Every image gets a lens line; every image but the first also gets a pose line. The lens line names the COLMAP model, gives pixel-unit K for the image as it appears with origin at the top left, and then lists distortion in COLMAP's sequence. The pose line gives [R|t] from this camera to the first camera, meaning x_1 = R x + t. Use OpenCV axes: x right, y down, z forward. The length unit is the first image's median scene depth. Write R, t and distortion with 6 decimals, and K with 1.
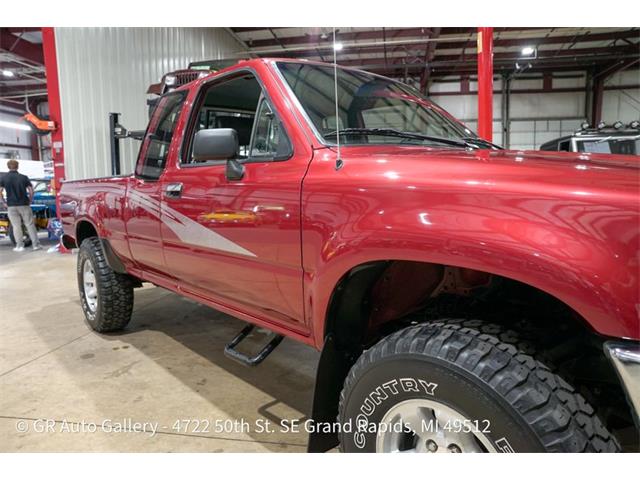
lens RADIAL K [[436.9, 0, 320.0], [0, 436.9, 240.0], [0, 0, 1]] dist [-0.140418, 0.109619]
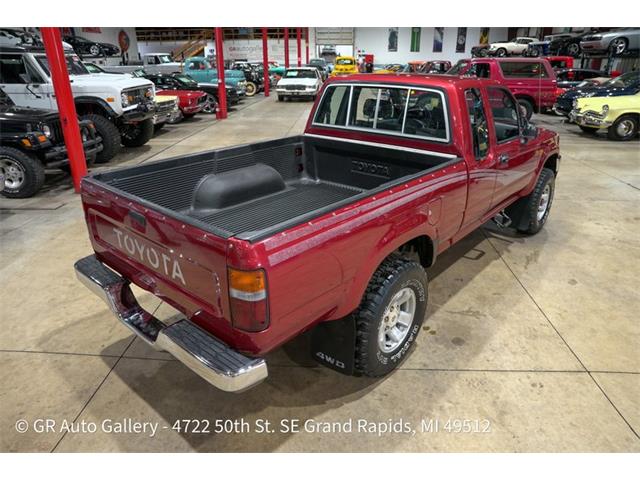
lens RADIAL K [[436.9, 0, 320.0], [0, 436.9, 240.0], [0, 0, 1]] dist [-0.140418, 0.109619]
pose [[-0.109407, -0.372719, 0.921472, -1.385602], [0.118639, 0.915514, 0.384395, -0.400708], [-0.986892, 0.151378, -0.055945, 1.343028]]
